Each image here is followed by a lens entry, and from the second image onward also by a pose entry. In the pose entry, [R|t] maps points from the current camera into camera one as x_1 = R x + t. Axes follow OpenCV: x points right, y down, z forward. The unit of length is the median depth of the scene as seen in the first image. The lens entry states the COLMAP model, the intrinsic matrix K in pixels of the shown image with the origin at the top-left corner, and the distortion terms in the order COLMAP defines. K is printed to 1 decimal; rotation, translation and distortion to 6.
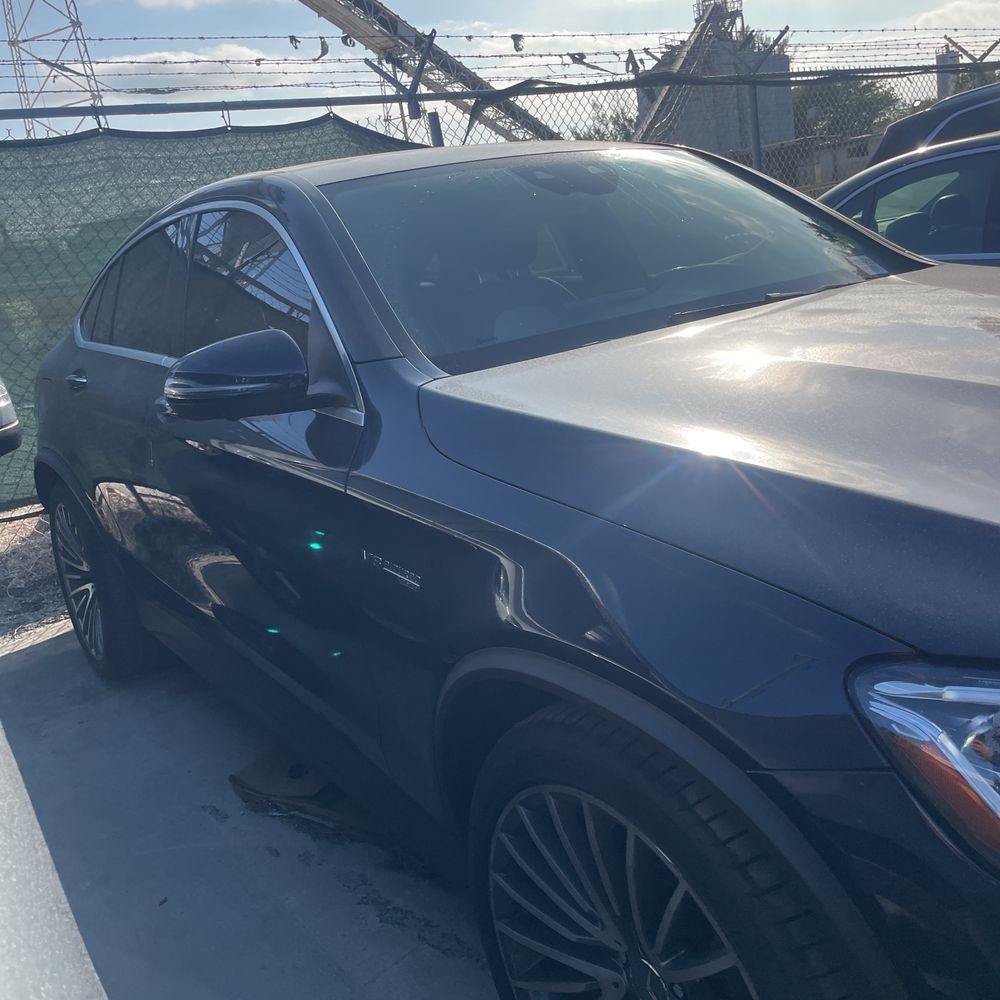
lens RADIAL K [[1037.1, 0, 467.8], [0, 1037.1, 493.6], [0, 0, 1]] dist [0.095249, -0.117965]
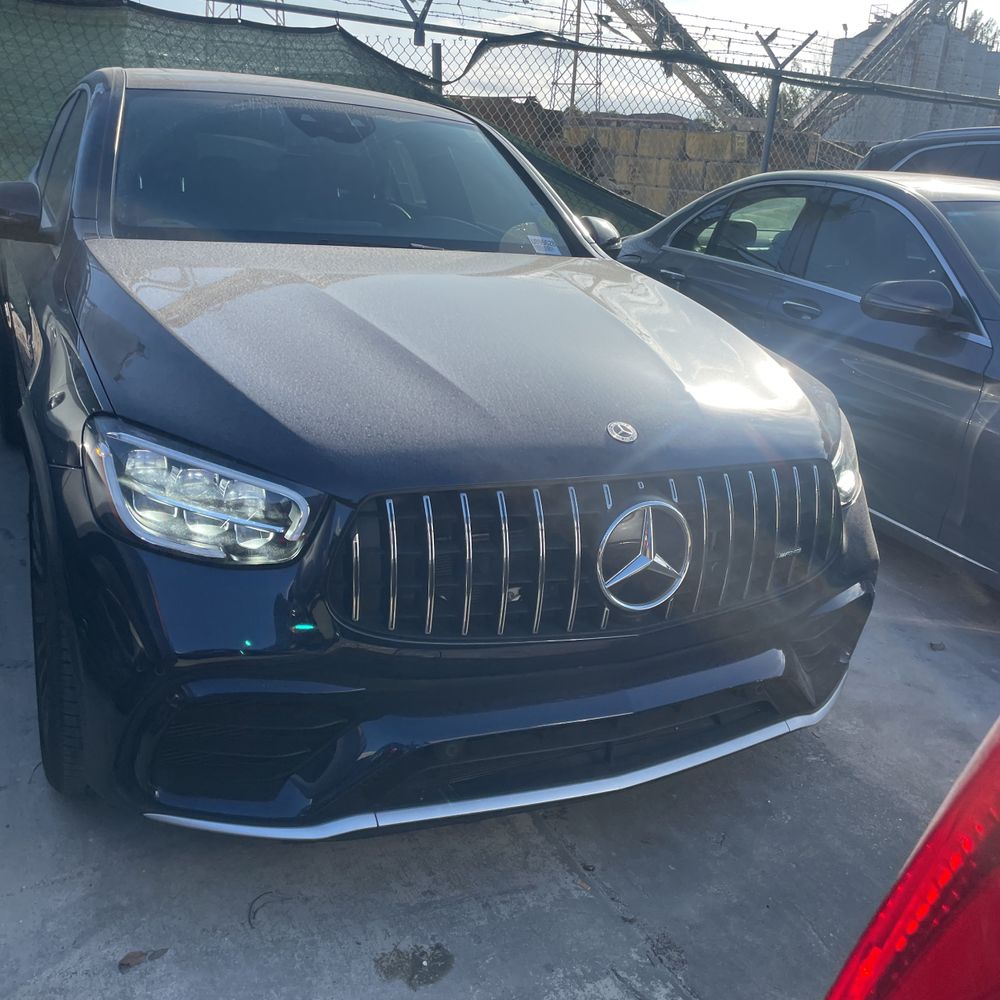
lens RADIAL K [[1026.6, 0, 453.7], [0, 1026.6, 503.4], [0, 0, 1]] dist [0.116263, -0.136154]
pose [[0.963449, 0.250300, -0.095482, 0.241247], [-0.241362, 0.965674, 0.096012, -0.004057], [0.116236, -0.069457, 0.990790, -0.146888]]
